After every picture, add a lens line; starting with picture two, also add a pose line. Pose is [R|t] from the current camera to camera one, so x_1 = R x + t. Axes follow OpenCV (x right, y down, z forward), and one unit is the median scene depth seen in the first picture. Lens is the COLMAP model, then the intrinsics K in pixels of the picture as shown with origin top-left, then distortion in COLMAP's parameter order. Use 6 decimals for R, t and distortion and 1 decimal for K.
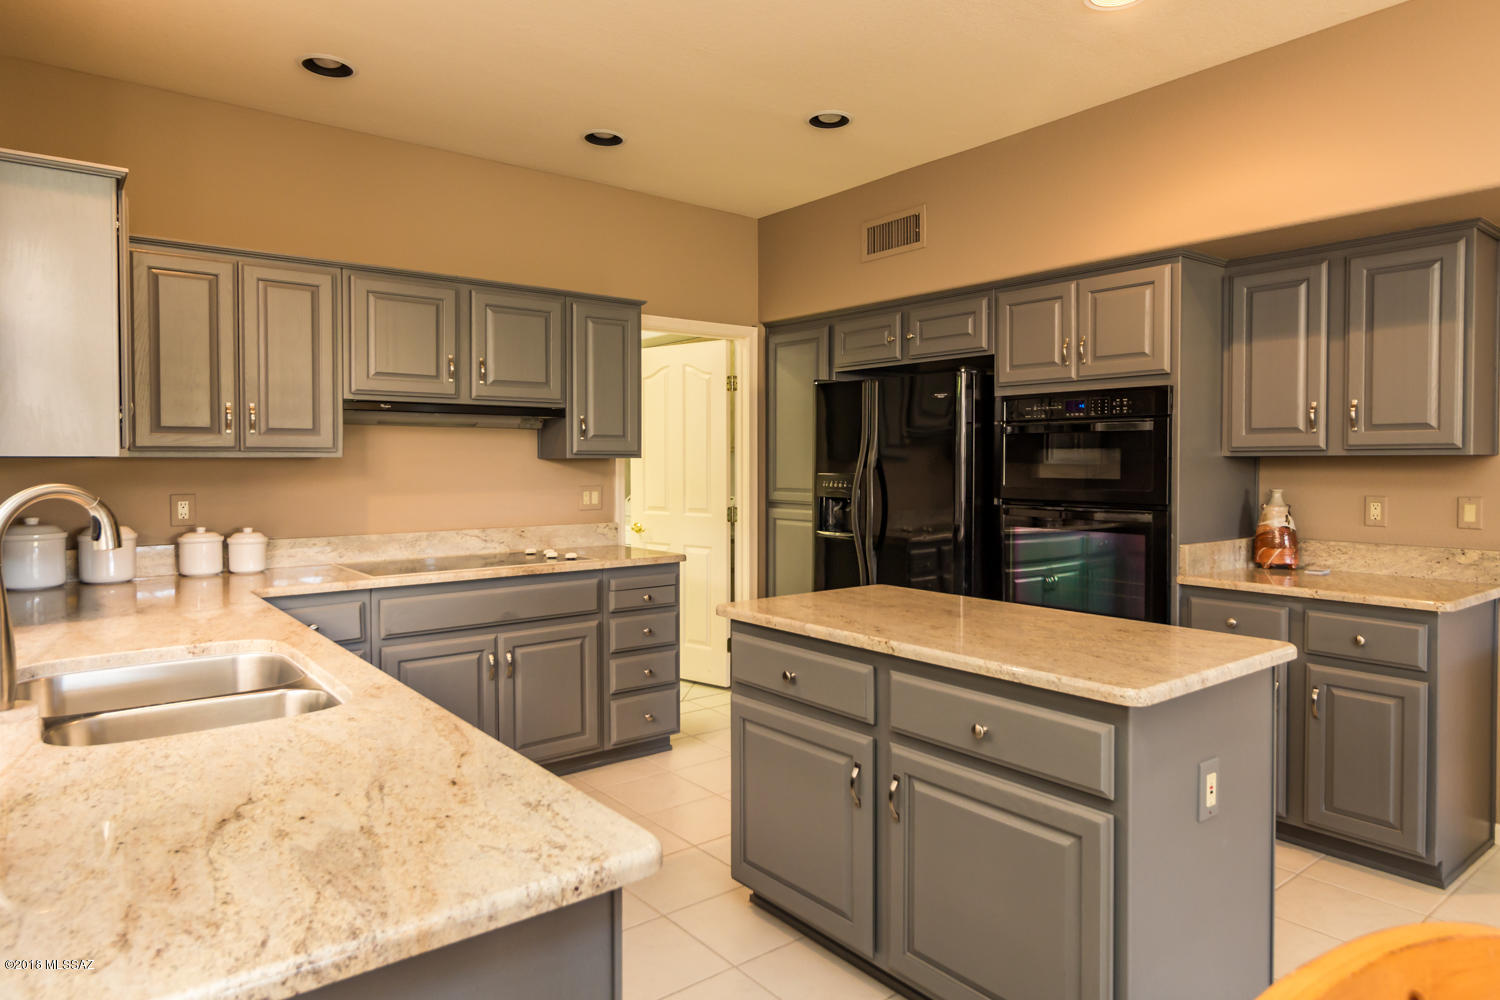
lens RADIAL K [[883.9, 0, 752.7], [0, 883.9, 485.9], [0, 0, 1]] dist [-0.030147, -0.000991]
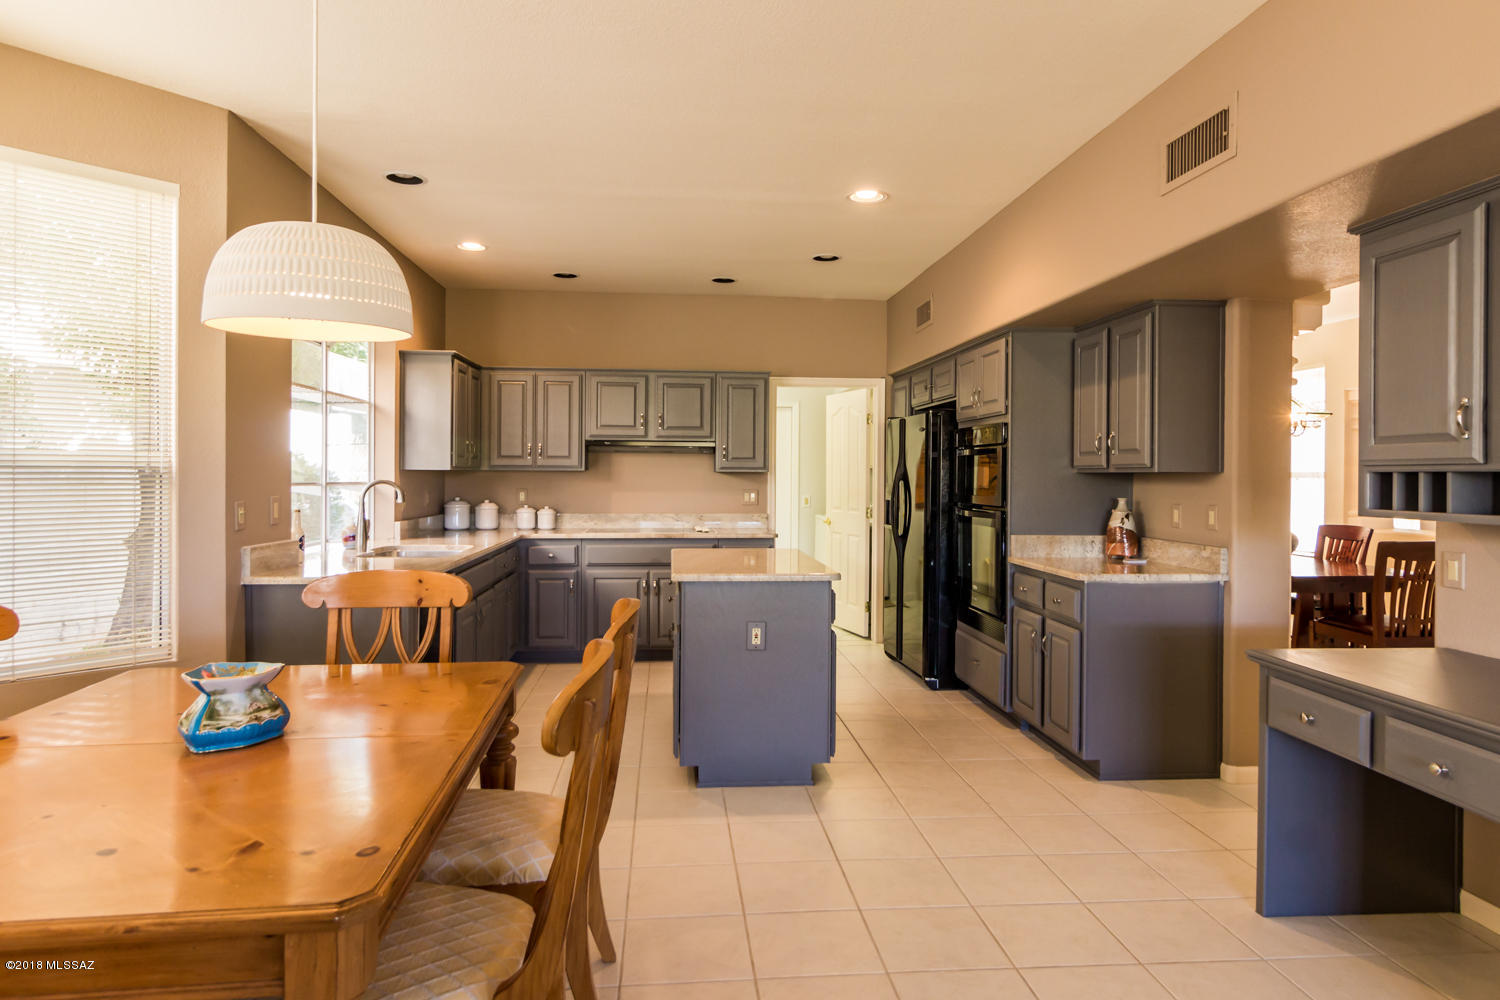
lens RADIAL K [[883.9, 0, 754.6], [0, 883.9, 472.5], [0, 0, 1]] dist [-0.030147, -0.000991]
pose [[0.839630, 0.005303, -0.543133, 0.848570], [-0.019816, 0.999586, -0.020874, 0.003965], [0.542797, 0.028289, 0.839387, -0.388154]]
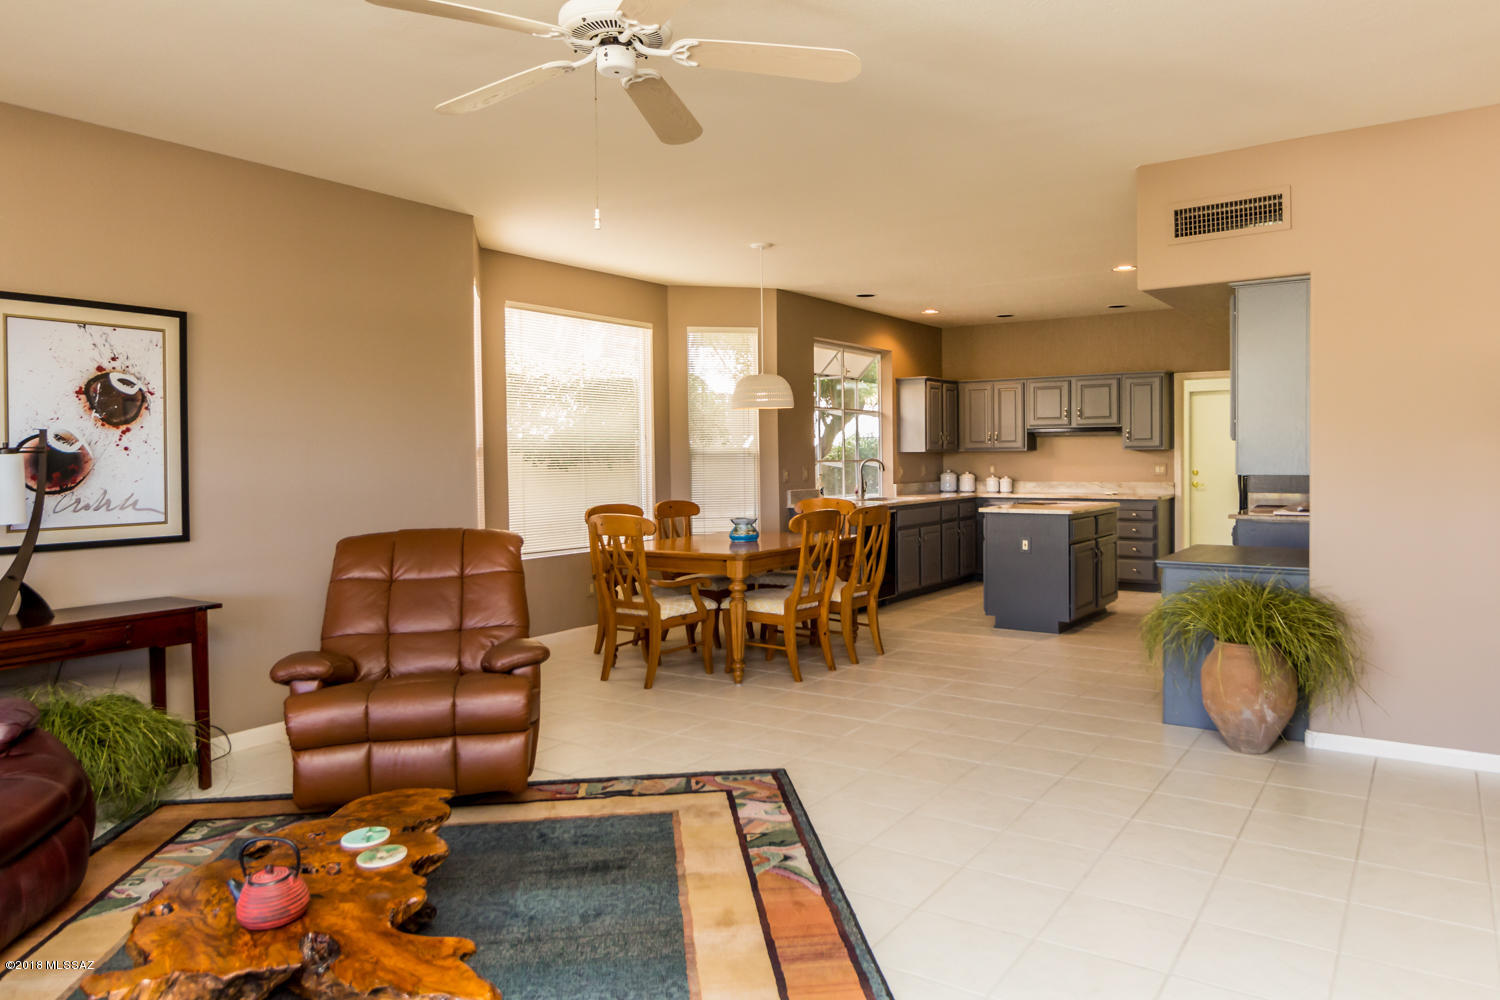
lens RADIAL K [[979.2, 0, 795.2], [0, 979.2, 503.8], [0, 0, 1]] dist [-0.002529, 0.000683]
pose [[0.322696, 0.045938, -0.945387, 2.072193], [-0.013221, 0.998943, 0.044028, 0.007476], [0.946410, -0.001709, 0.322962, -0.616389]]
